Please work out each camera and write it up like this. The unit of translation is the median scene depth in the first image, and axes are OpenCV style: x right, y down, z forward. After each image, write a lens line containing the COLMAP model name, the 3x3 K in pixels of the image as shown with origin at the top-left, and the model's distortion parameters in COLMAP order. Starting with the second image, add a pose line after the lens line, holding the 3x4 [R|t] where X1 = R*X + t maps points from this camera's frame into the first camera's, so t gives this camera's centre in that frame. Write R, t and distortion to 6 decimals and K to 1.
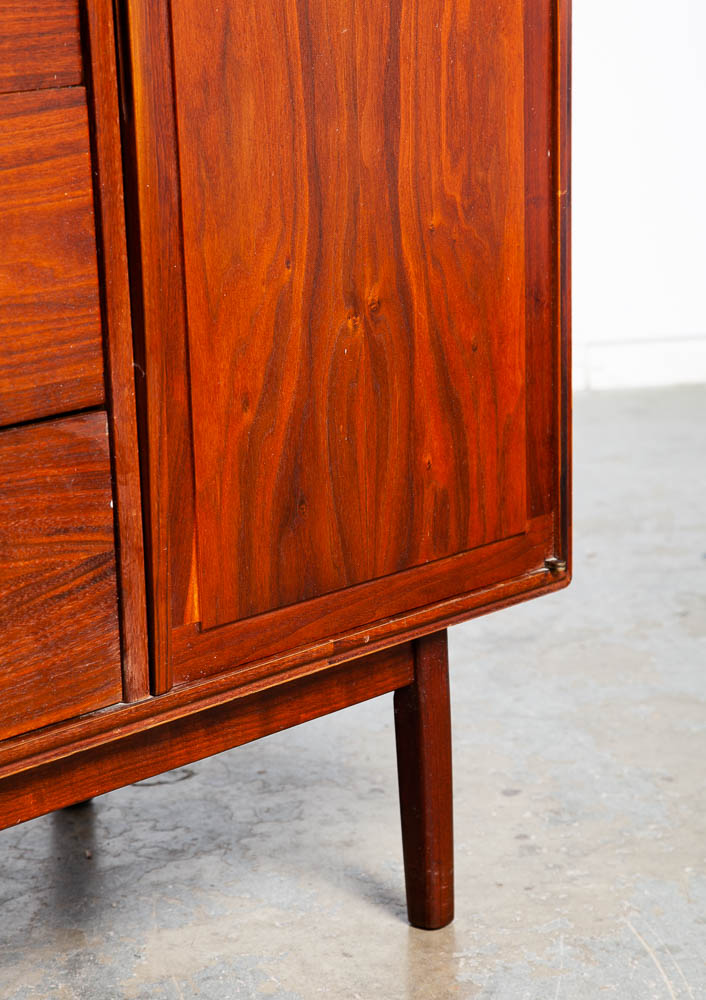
lens RADIAL K [[2742.6, 0, 361.0], [0, 2742.6, 563.5], [0, 0, 1]] dist [0.440449, 0.000000]
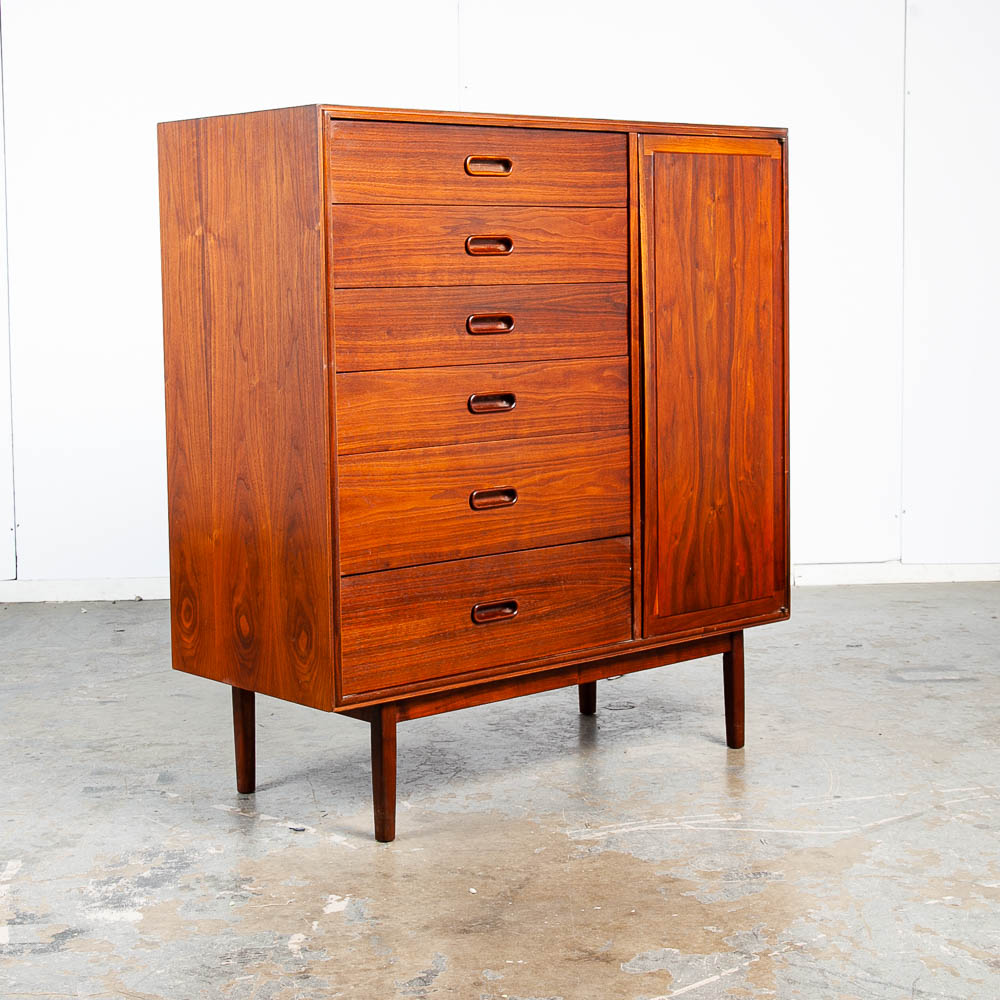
lens RADIAL K [[1844.4, 0, 492.6], [0, 1844.4, 419.5], [0, 0, 1]] dist [0.023730, 0.000000]
pose [[0.996721, 0.017233, -0.079054, -0.078355], [-0.032084, 0.981135, -0.190643, 0.183218], [0.074278, 0.192554, 0.978471, -0.867591]]
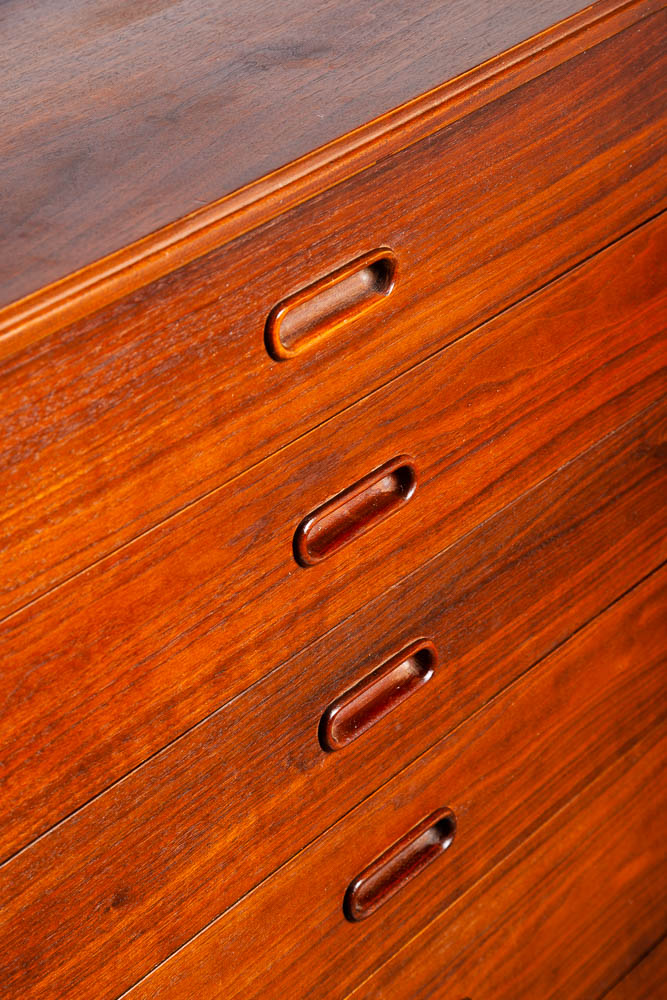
lens RADIAL K [[2097.3, 0, 330.9], [0, 2097.3, 506.1], [0, 0, 1]] dist [0.303920, 0.000000]
pose [[0.995826, -0.090024, -0.015035, -0.211991], [0.090920, 0.964043, 0.249707, -0.446489], [-0.007985, -0.250032, 0.968205, 0.086739]]
